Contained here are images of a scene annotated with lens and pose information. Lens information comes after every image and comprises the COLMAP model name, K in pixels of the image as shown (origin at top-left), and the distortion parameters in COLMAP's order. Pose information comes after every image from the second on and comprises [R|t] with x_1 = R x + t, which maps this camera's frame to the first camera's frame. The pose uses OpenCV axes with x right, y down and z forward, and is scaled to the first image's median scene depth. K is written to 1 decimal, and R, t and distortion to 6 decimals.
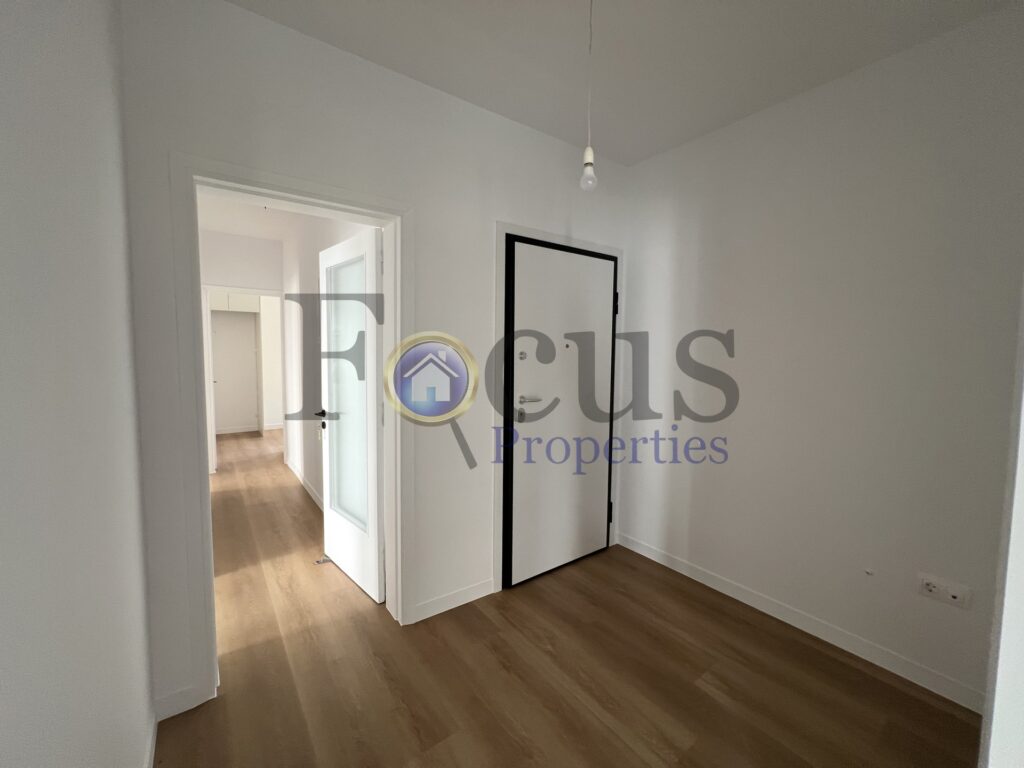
lens RADIAL K [[413.8, 0, 508.0], [0, 413.8, 379.9], [0, 0, 1]] dist [-0.000154, 0.000551]
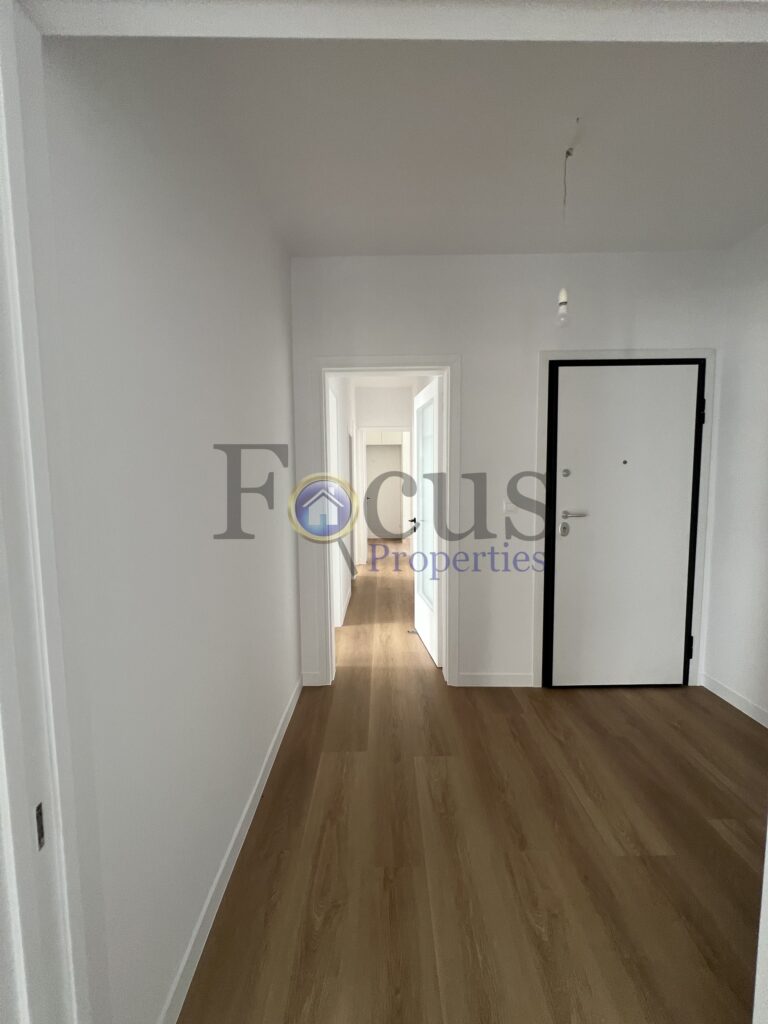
lens RADIAL K [[413.8, 0, 384.7], [0, 413.8, 509.0], [0, 0, 1]] dist [-0.000154, 0.000551]
pose [[0.805114, 0.030246, -0.592348, 0.281114], [-0.021642, 0.999532, 0.021622, 0.020584], [0.592725, -0.004589, 0.805392, -0.126243]]
